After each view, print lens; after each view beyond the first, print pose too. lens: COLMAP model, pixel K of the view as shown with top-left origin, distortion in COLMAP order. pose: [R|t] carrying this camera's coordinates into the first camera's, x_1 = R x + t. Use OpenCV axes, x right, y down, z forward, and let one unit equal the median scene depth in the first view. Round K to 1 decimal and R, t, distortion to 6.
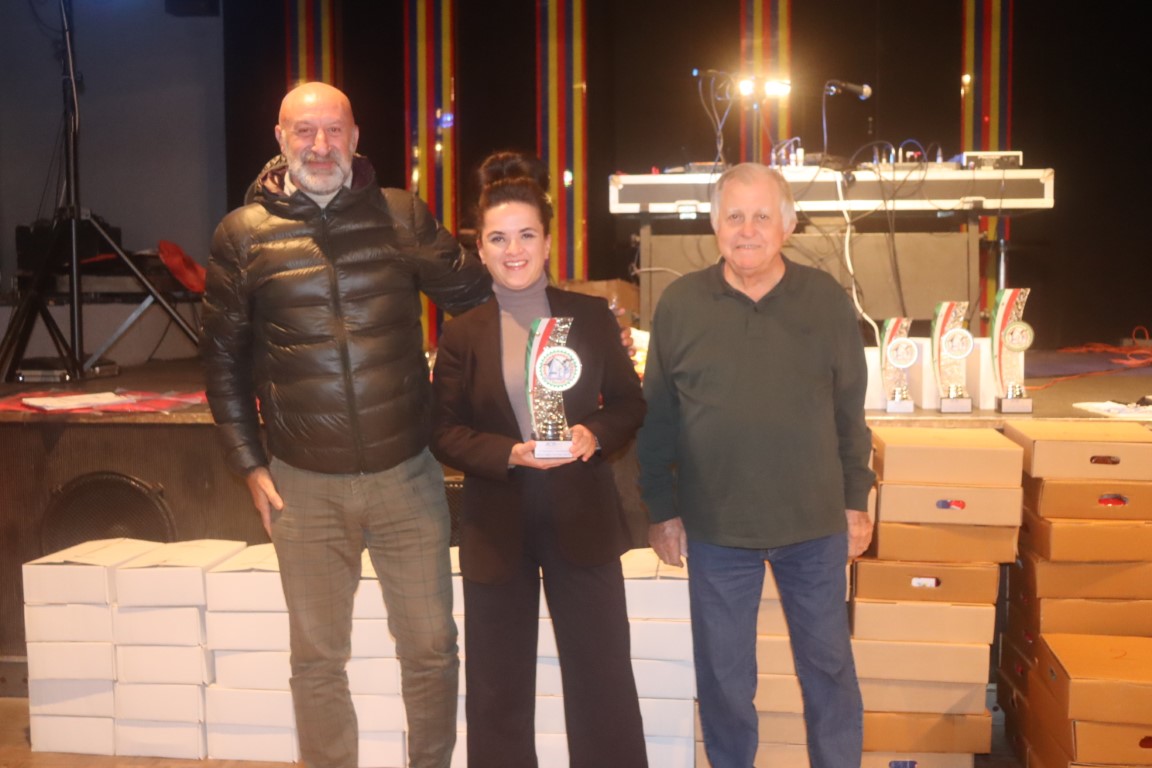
lens RADIAL K [[1319.6, 0, 579.4], [0, 1319.6, 382.6], [0, 0, 1]] dist [-0.068387, 0.229450]
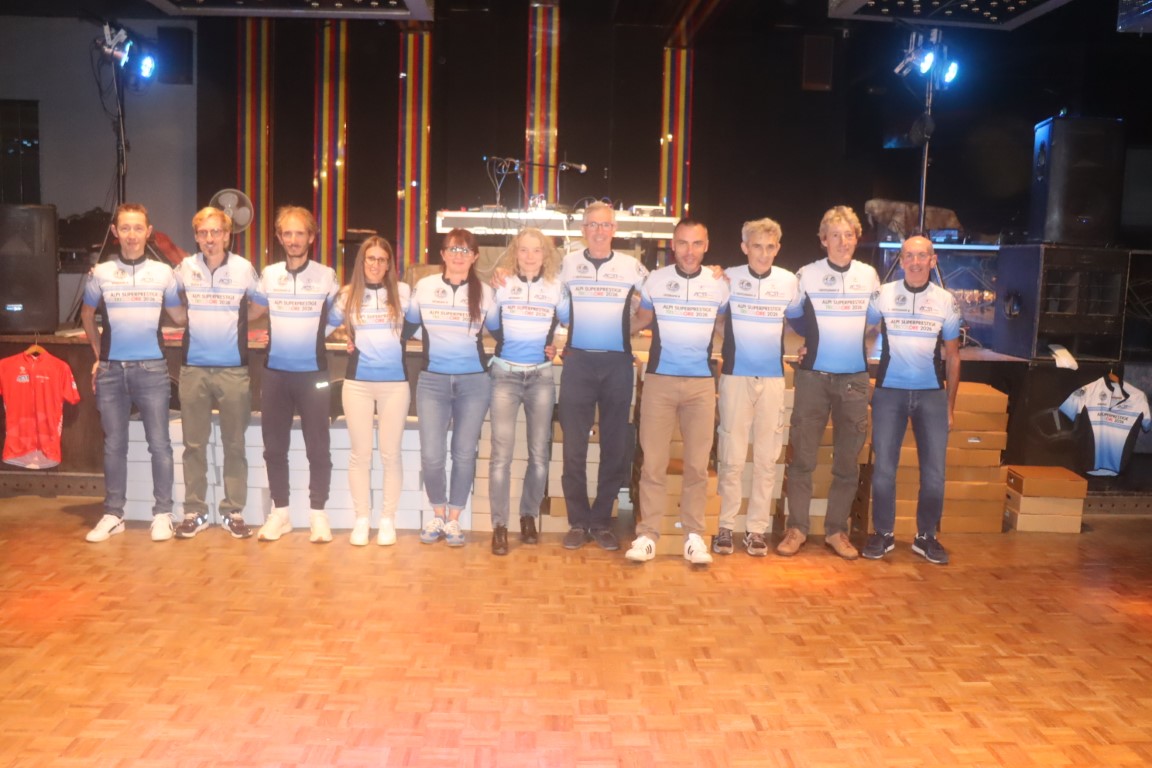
lens RADIAL K [[998.5, 0, 576.7], [0, 998.5, 380.6], [0, 0, 1]] dist [-0.169851, 0.173386]
pose [[0.989056, 0.015320, 0.146746, 0.017049], [-0.023107, 0.998405, 0.051506, -0.003196], [-0.145723, -0.054333, 0.987832, -0.357721]]
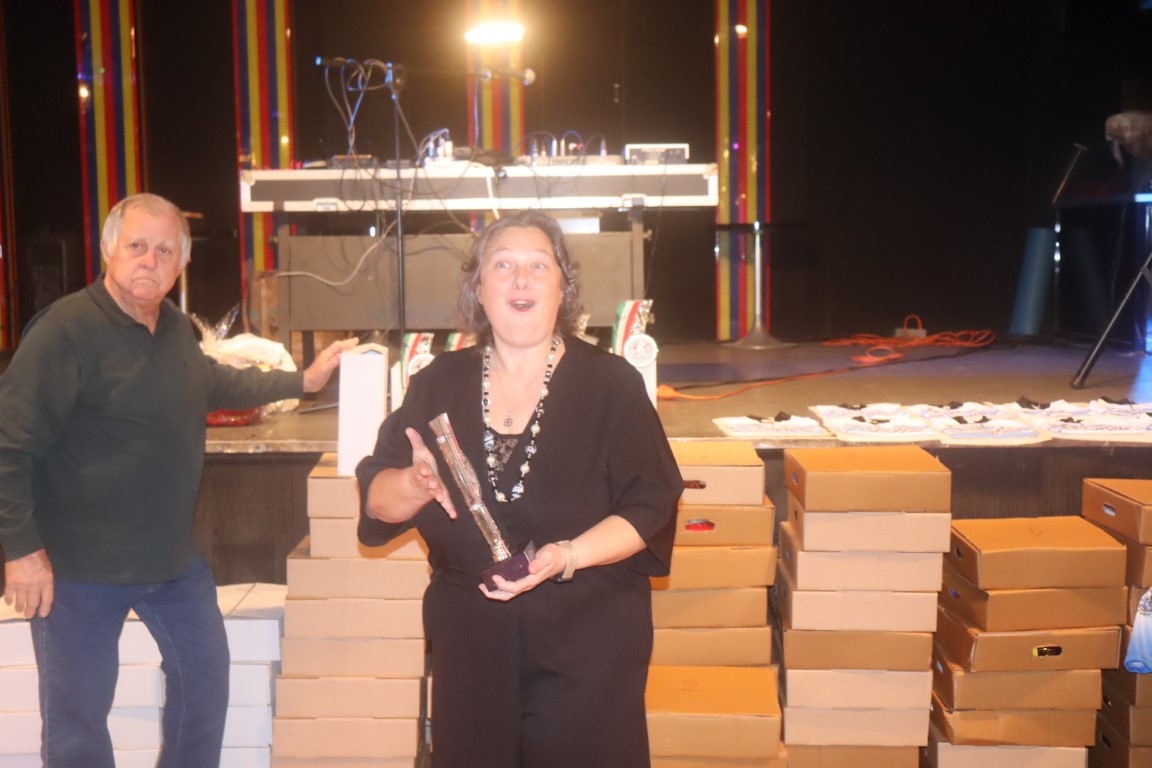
lens RADIAL K [[1560.8, 0, 574.3], [0, 1560.8, 383.1], [0, 0, 1]] dist [0.005138, 0.293213]
pose [[0.995797, -0.013738, 0.090550, 0.154356], [0.012383, 0.999803, 0.015508, -0.024962], [-0.090746, -0.014321, 0.995771, -0.096689]]
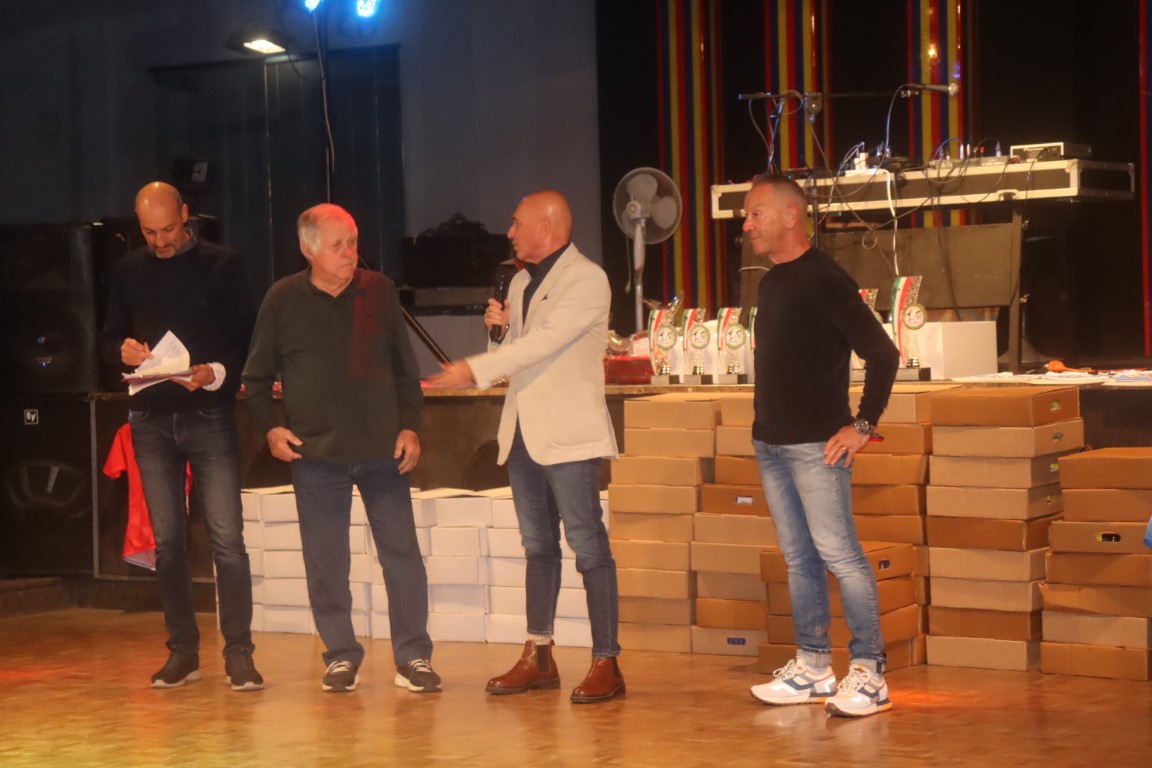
lens RADIAL K [[2780.9, 0, 577.7], [0, 2780.9, 380.4], [0, 0, 1]] dist [0.414846, 0.649844]
pose [[0.873700, -0.011592, -0.486328, 1.086340], [-0.010385, 0.999044, -0.042468, 0.111074], [0.486355, 0.042155, 0.872744, -1.128938]]
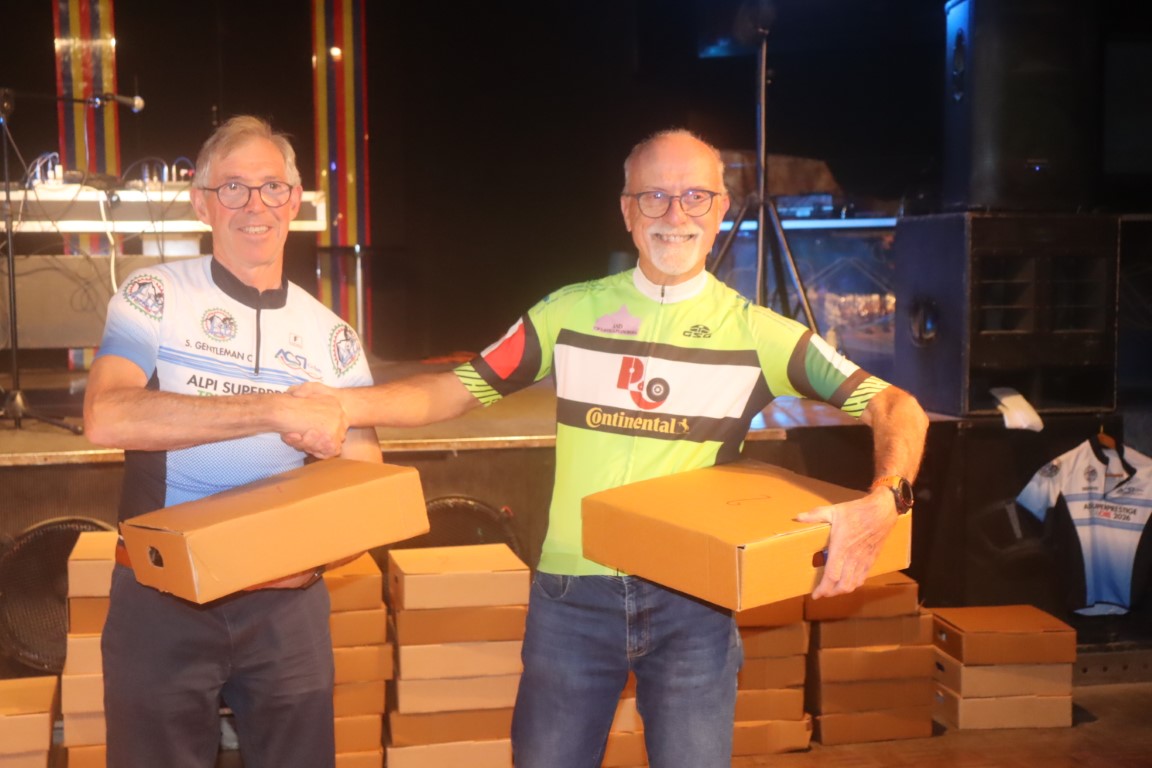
lens RADIAL K [[1652.2, 0, 575.5], [0, 1652.2, 383.7], [0, 0, 1]] dist [0.027375, 0.383127]
pose [[0.941280, -0.027365, 0.336517, 0.110542], [0.027902, 0.999605, 0.003241, -0.015034], [-0.336473, 0.006339, 0.941672, -0.247306]]
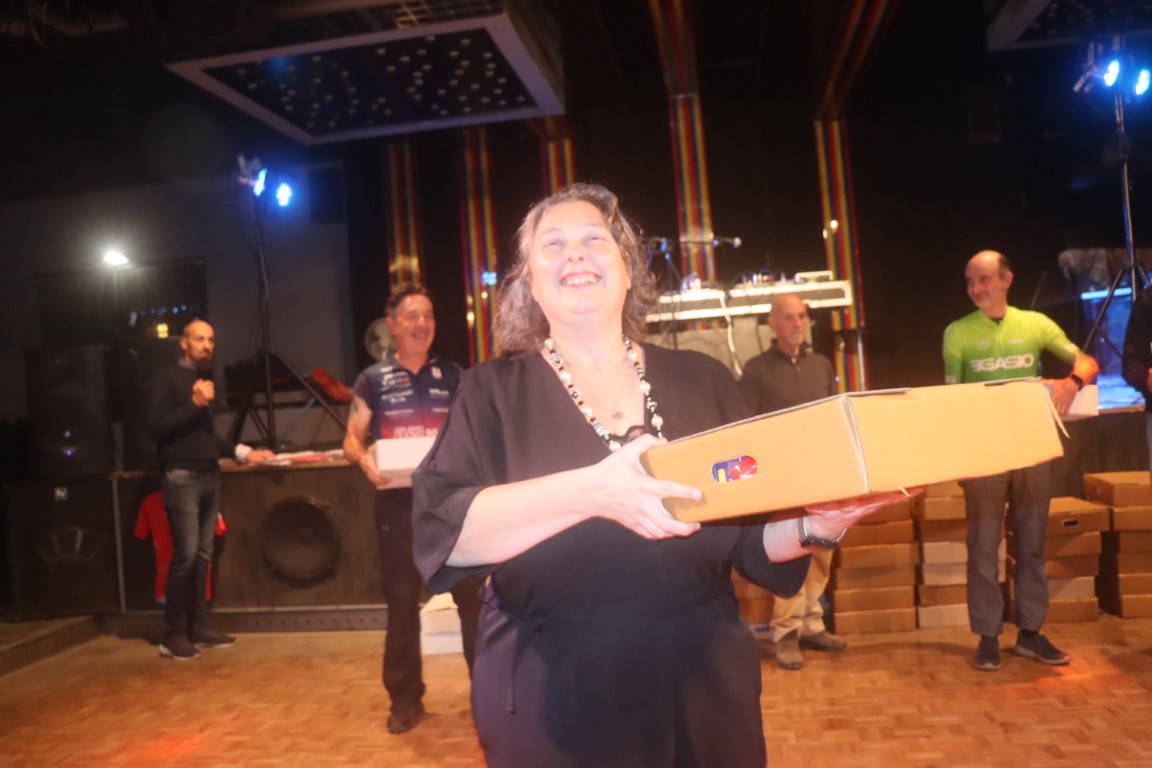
lens RADIAL K [[998.5, 0, 576.7], [0, 998.5, 380.6], [0, 0, 1]] dist [-0.169851, 0.173386]
pose [[0.996768, -0.070539, -0.038442, 0.055802], [0.067062, 0.994099, -0.085263, 0.044523], [0.044230, 0.082410, 0.995617, -0.238600]]
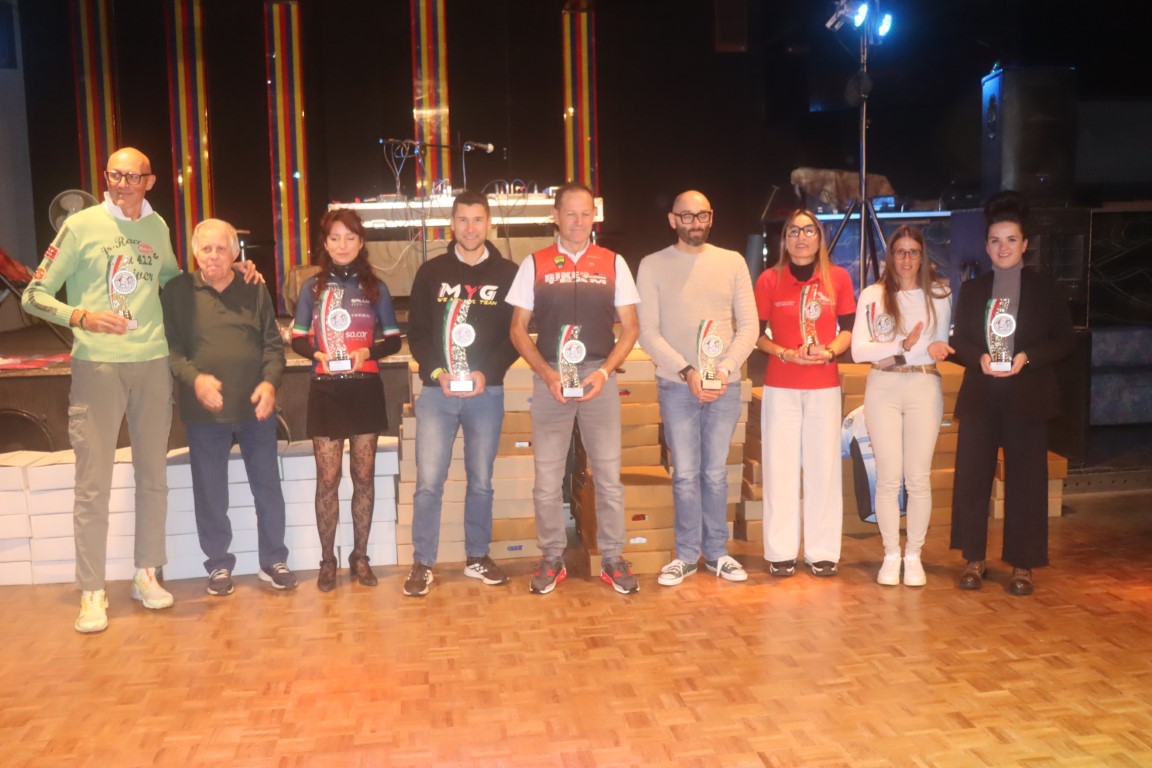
lens RADIAL K [[1090.3, 0, 579.8], [0, 1090.3, 380.2], [0, 0, 1]] dist [-0.138264, 0.174558]
pose [[0.966780, -0.046494, 0.251346, -0.019913], [0.034856, 0.998113, 0.050559, -0.004075], [-0.253222, -0.040118, 0.966576, -0.316751]]
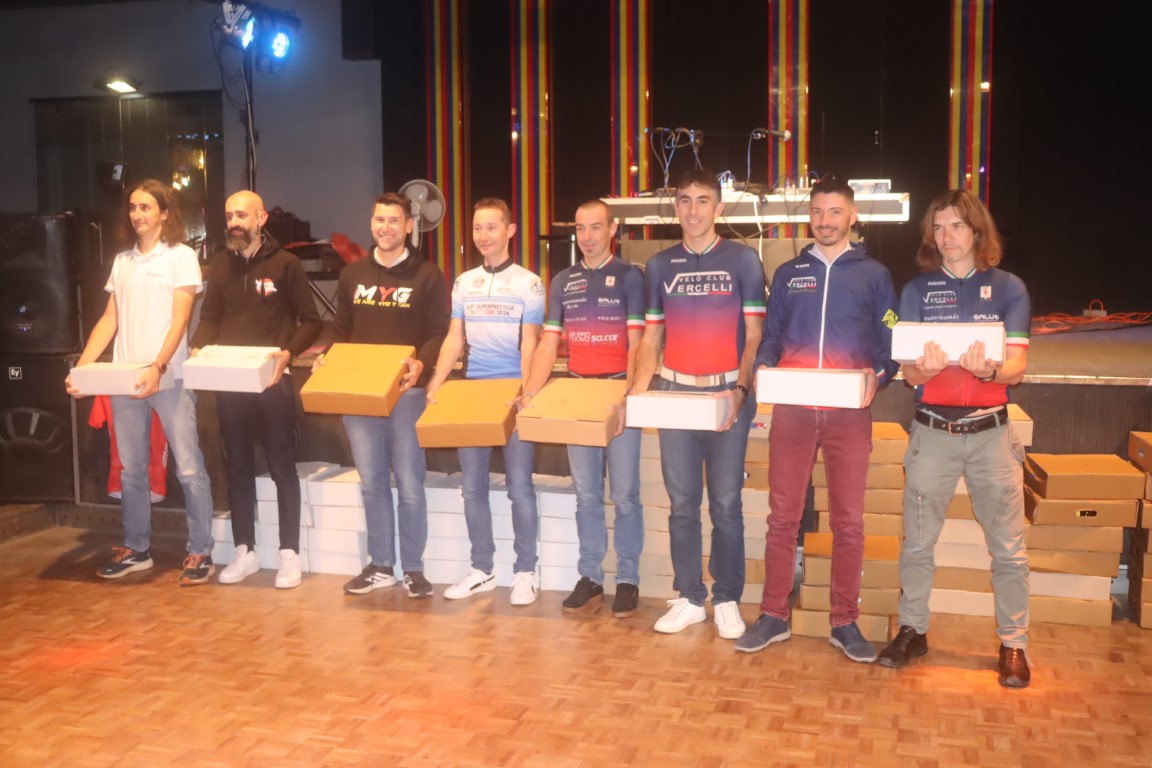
lens RADIAL K [[1238.1, 0, 579.0], [0, 1238.1, 383.7], [0, 0, 1]] dist [-0.099794, 0.236537]
pose [[0.985889, 0.016369, -0.166596, 0.232305], [-0.009836, 0.999153, 0.039963, -0.008984], [0.167109, -0.037761, 0.985215, -0.345377]]
